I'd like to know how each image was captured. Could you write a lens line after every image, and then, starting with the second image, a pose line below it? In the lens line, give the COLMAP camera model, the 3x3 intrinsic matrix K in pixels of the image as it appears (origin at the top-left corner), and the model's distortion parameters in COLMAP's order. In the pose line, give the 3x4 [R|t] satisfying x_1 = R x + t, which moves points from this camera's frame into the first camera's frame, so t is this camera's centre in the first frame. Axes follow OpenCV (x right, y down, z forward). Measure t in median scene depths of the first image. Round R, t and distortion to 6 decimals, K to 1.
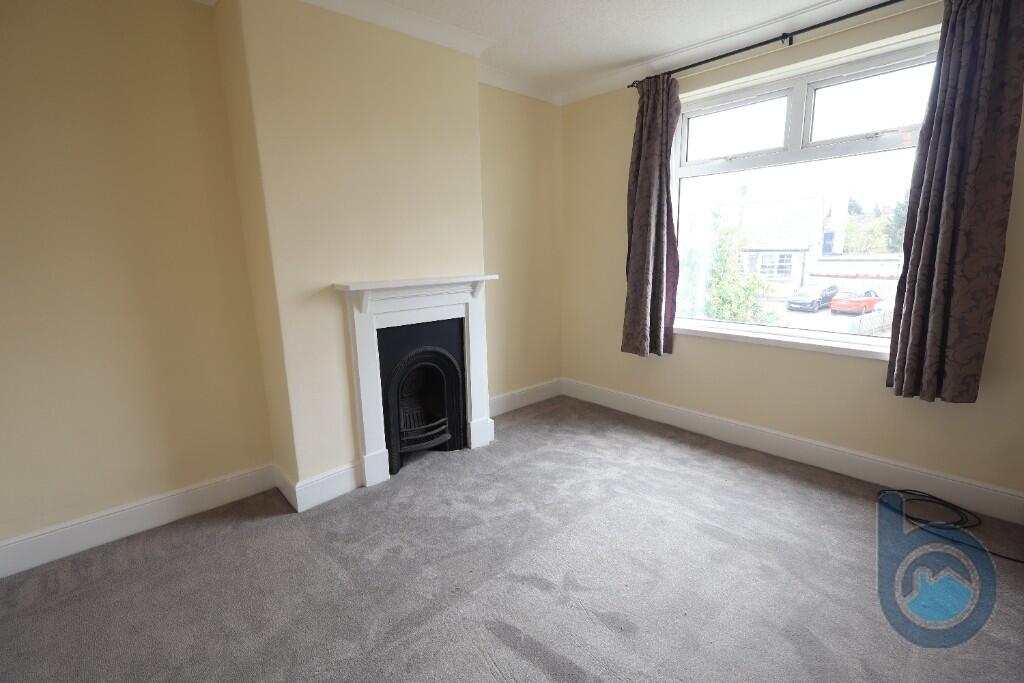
lens RADIAL K [[475.7, 0, 508.4], [0, 475.7, 344.5], [0, 0, 1]] dist [0.000790, 0.000897]
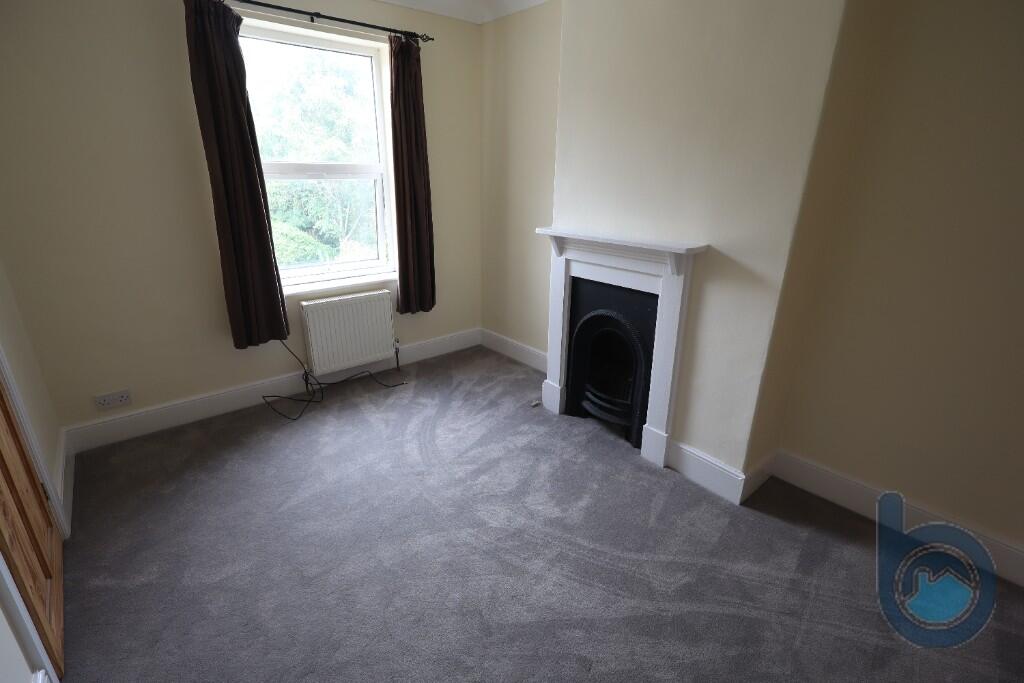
lens RADIAL K [[475.7, 0, 508.4], [0, 475.7, 344.5], [0, 0, 1]] dist [0.000790, 0.000897]
pose [[-0.018721, 0.345469, -0.938243, 0.675283], [-0.192825, 0.919543, 0.342431, -0.203405], [0.981055, 0.187328, 0.049400, 0.784442]]
